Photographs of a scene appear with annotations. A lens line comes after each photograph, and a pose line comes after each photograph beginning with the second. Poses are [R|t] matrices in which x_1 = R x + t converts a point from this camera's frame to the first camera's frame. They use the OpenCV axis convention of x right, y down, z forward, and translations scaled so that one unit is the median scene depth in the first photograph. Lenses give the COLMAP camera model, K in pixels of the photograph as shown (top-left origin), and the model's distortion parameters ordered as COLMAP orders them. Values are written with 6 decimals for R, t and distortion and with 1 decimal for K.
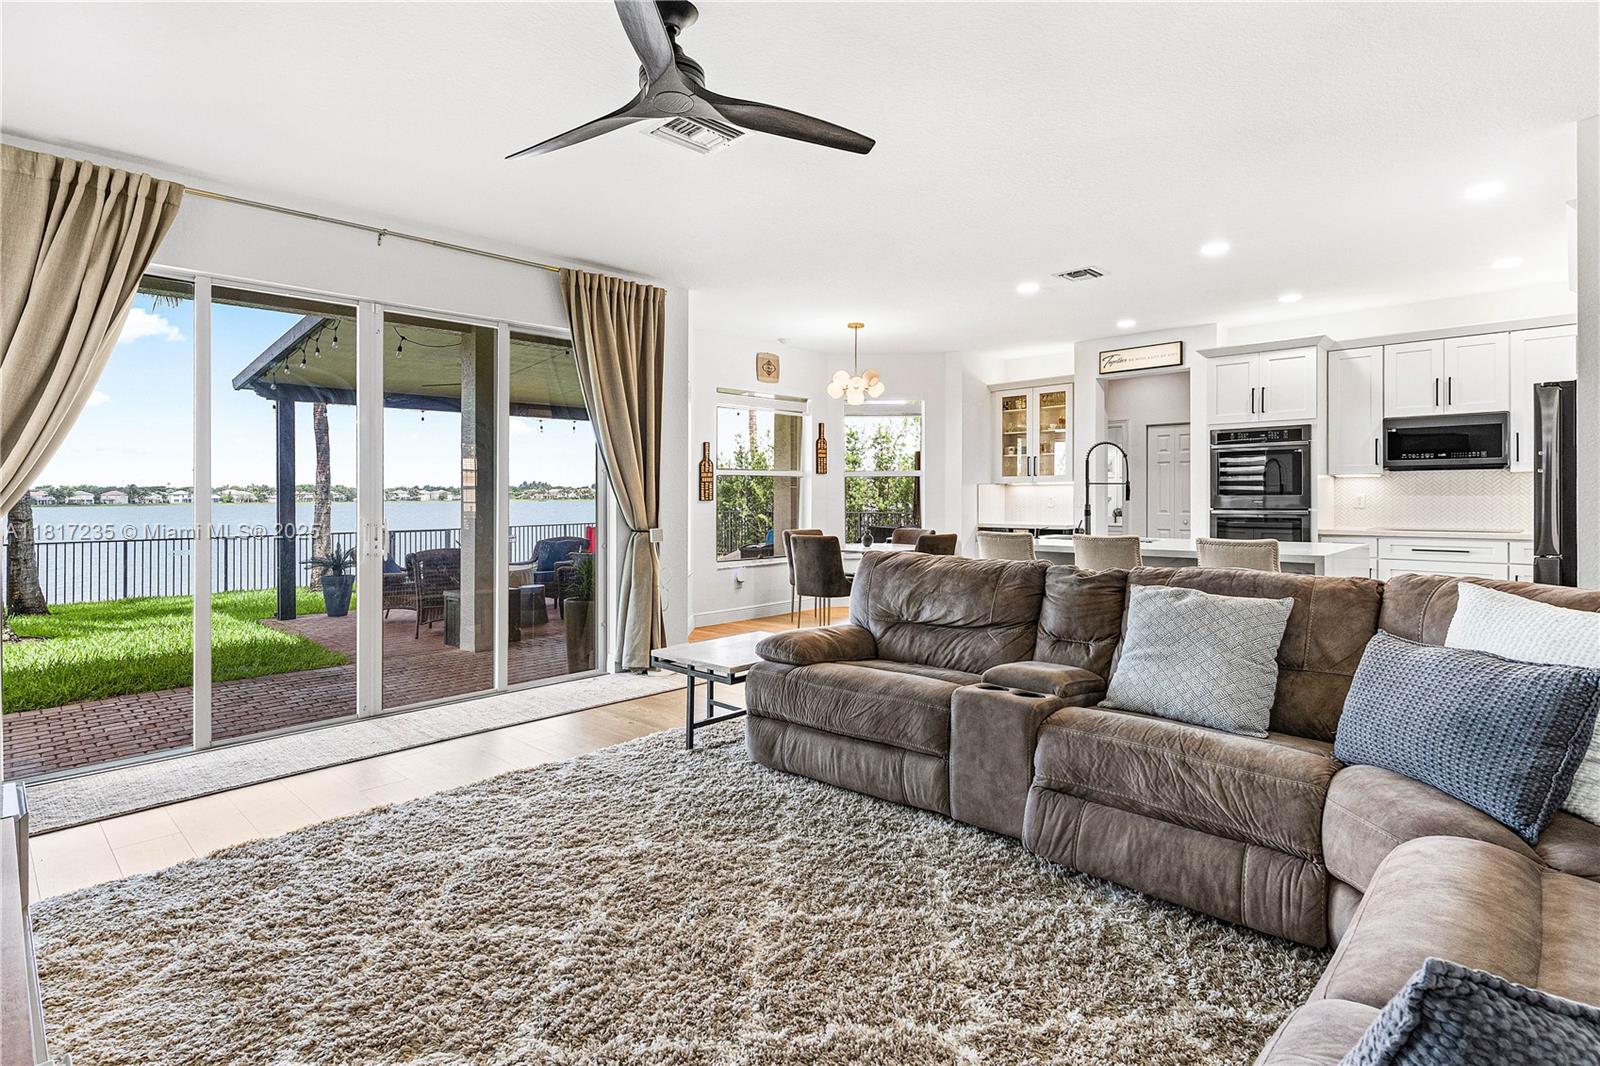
lens RADIAL K [[760.2, 0, 802.7], [0, 760.2, 491.0], [0, 0, 1]] dist [0.009635, 0.000019]
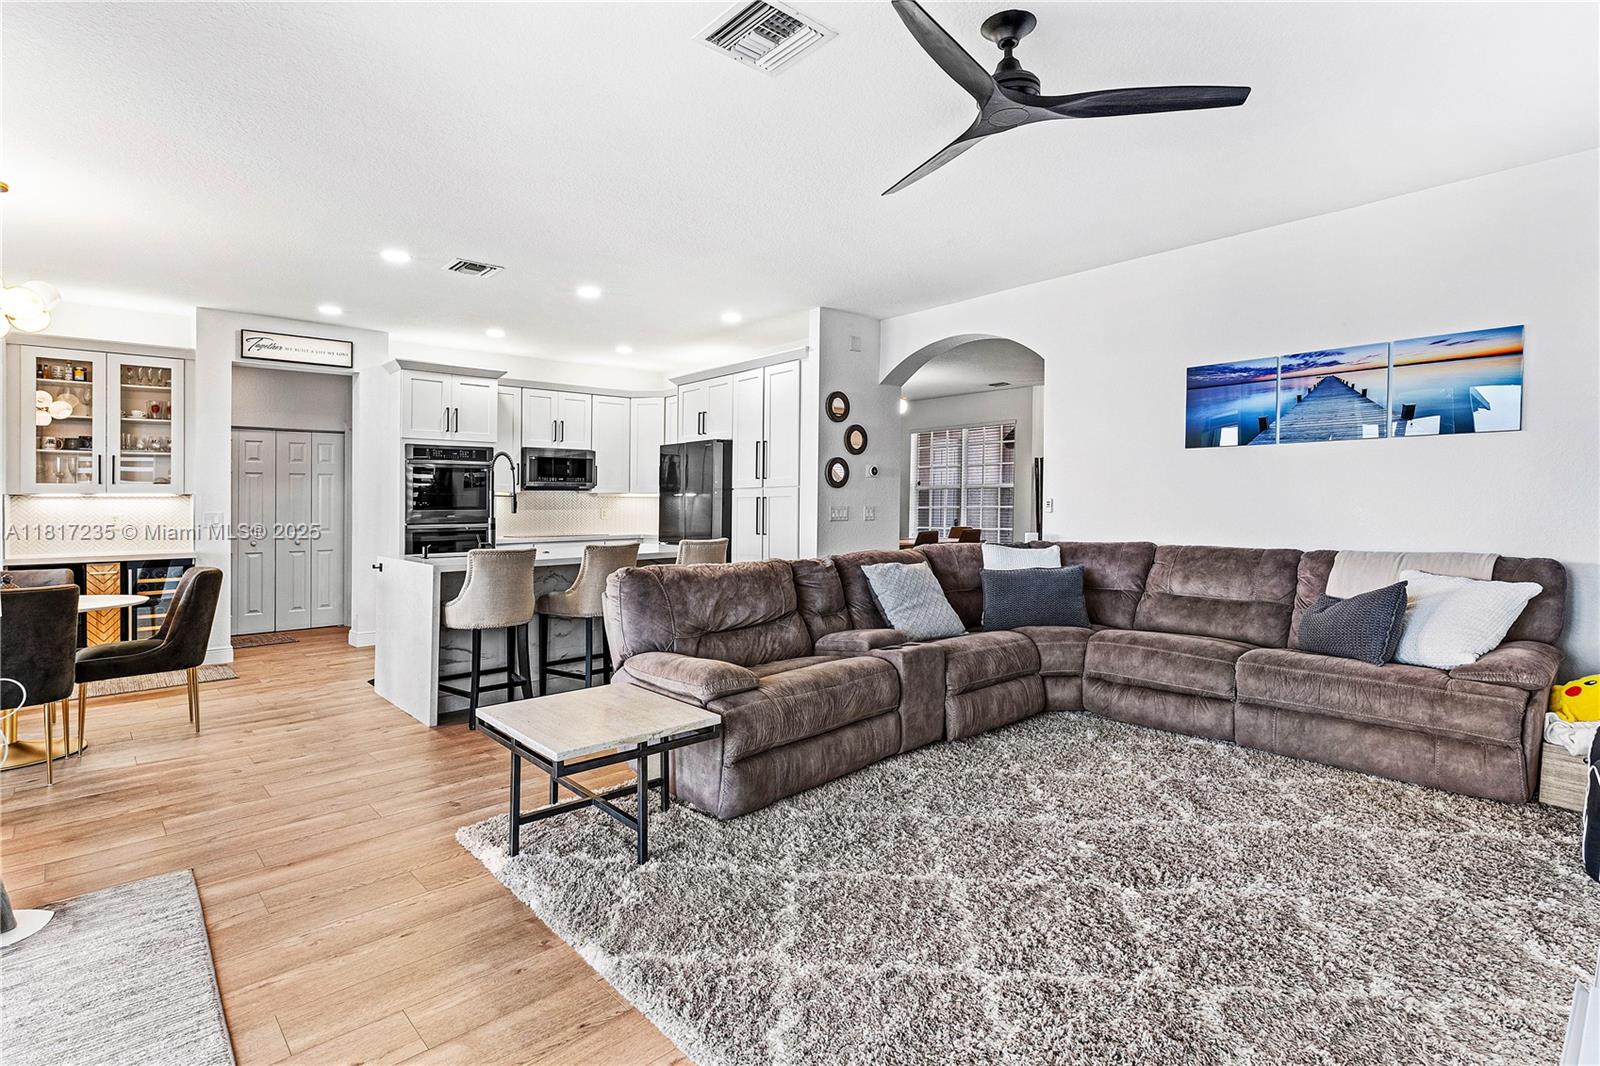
lens RADIAL K [[814.6, 0, 797.7], [0, 814.6, 493.1], [0, 0, 1]] dist [-0.001741, 0.000069]
pose [[0.078444, 0.023117, 0.996650, -0.466374], [0.003969, 0.999716, -0.023500, 0.010134], [-0.996911, 0.005800, 0.078330, 0.424311]]
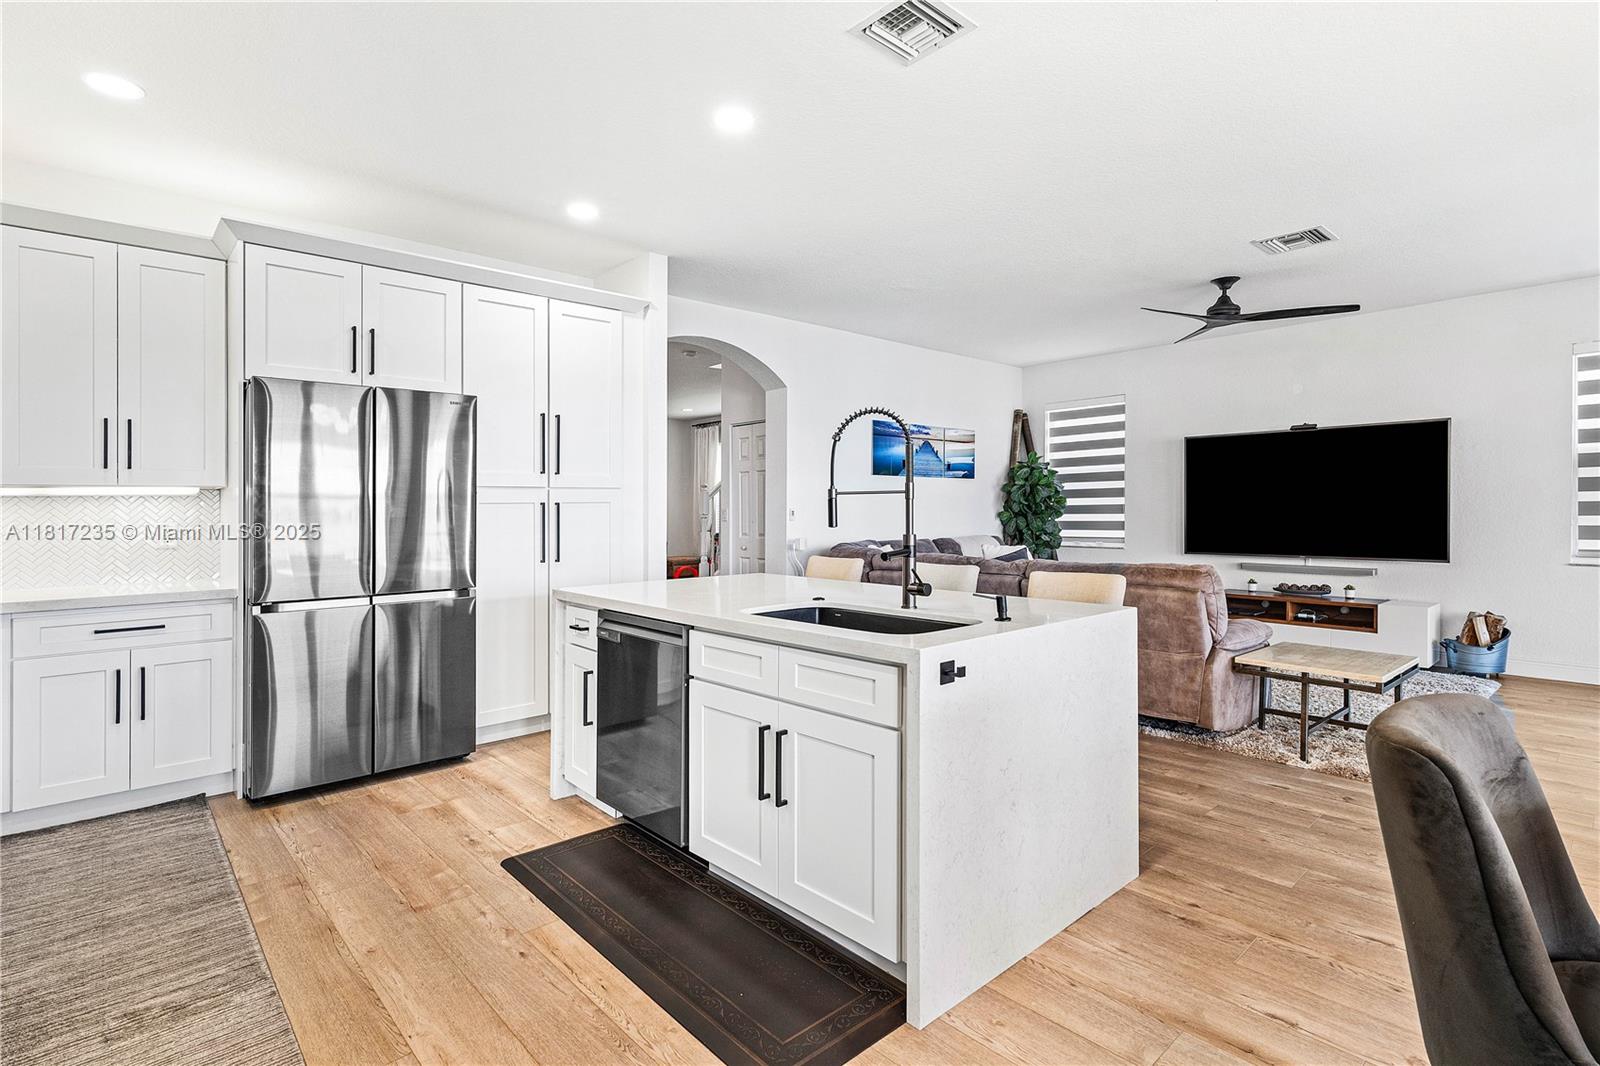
lens RADIAL K [[785.1, 0, 811.0], [0, 785.1, 515.2], [0, 0, 1]] dist [0.001946, -0.000261]
pose [[-0.998503, 0.014234, 0.052812, 0.332864], [0.014537, 0.999880, 0.005364, 0.000851], [-0.052729, 0.006124, -0.998590, 1.191178]]
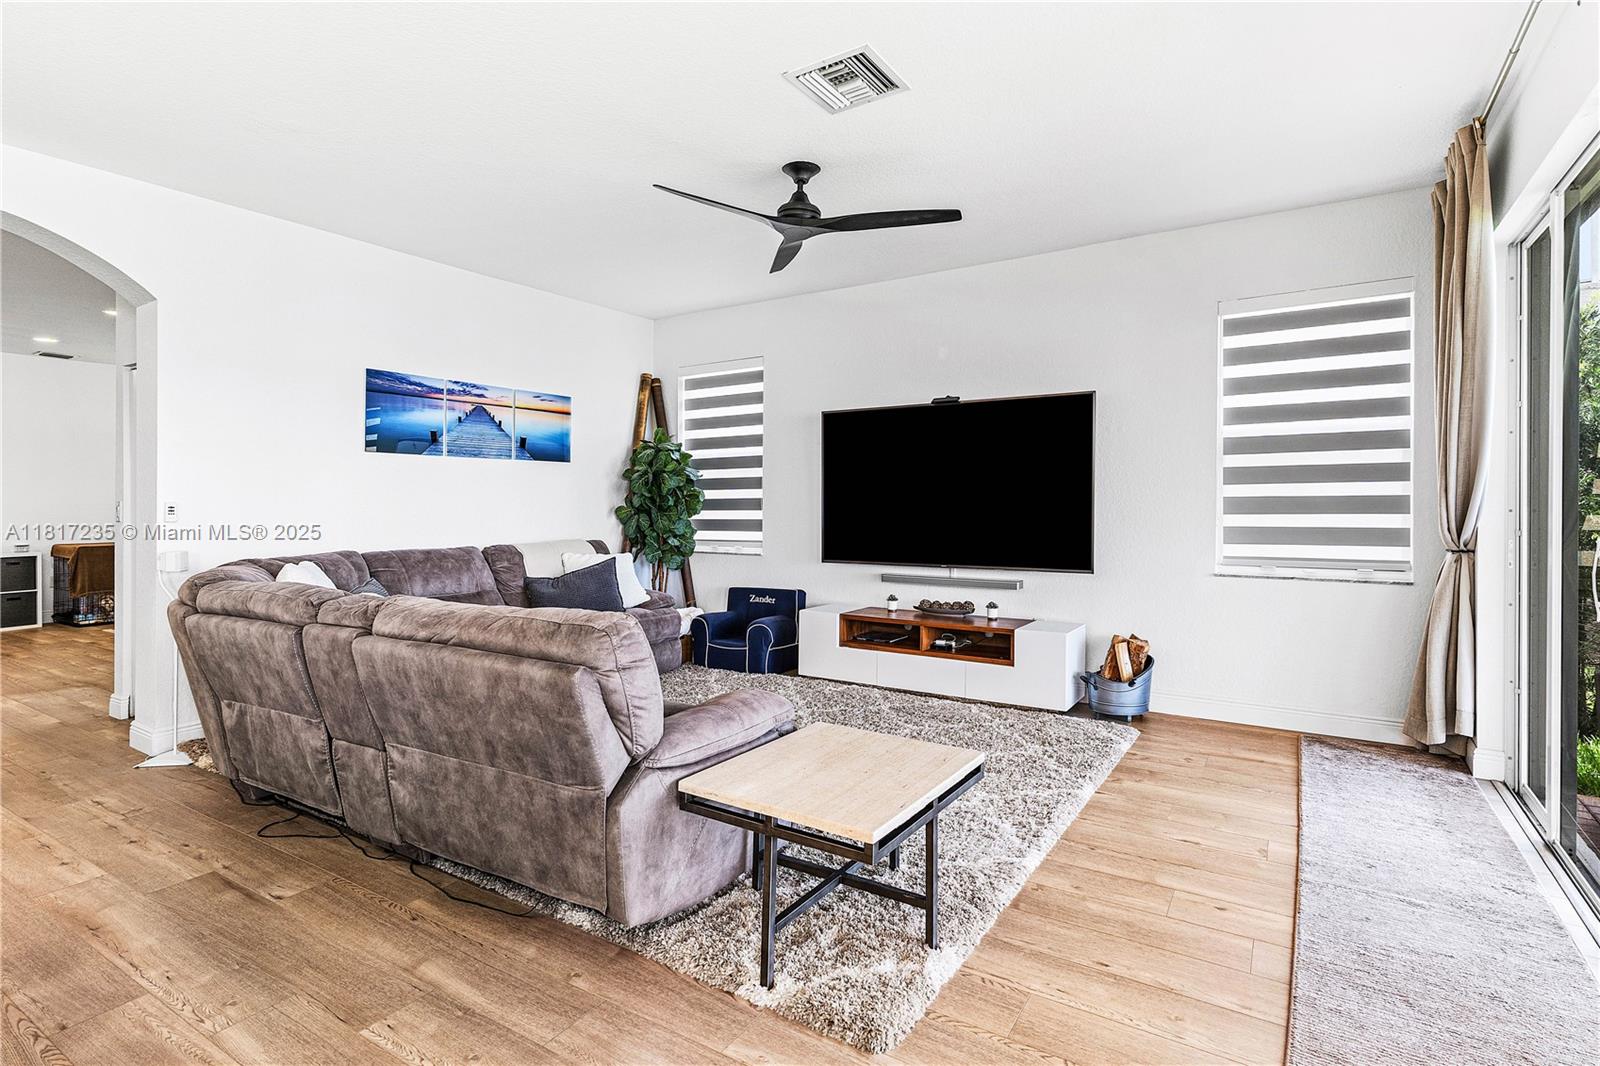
lens RADIAL K [[781.0, 0, 856.1], [0, 781.0, 510.0], [0, 0, 1]] dist [-0.002176, -0.000527]
pose [[-0.969753, 0.014253, -0.243670, 0.048470], [0.012045, 0.999872, 0.010550, 0.003212], [0.243790, 0.007296, -0.969801, 0.904002]]
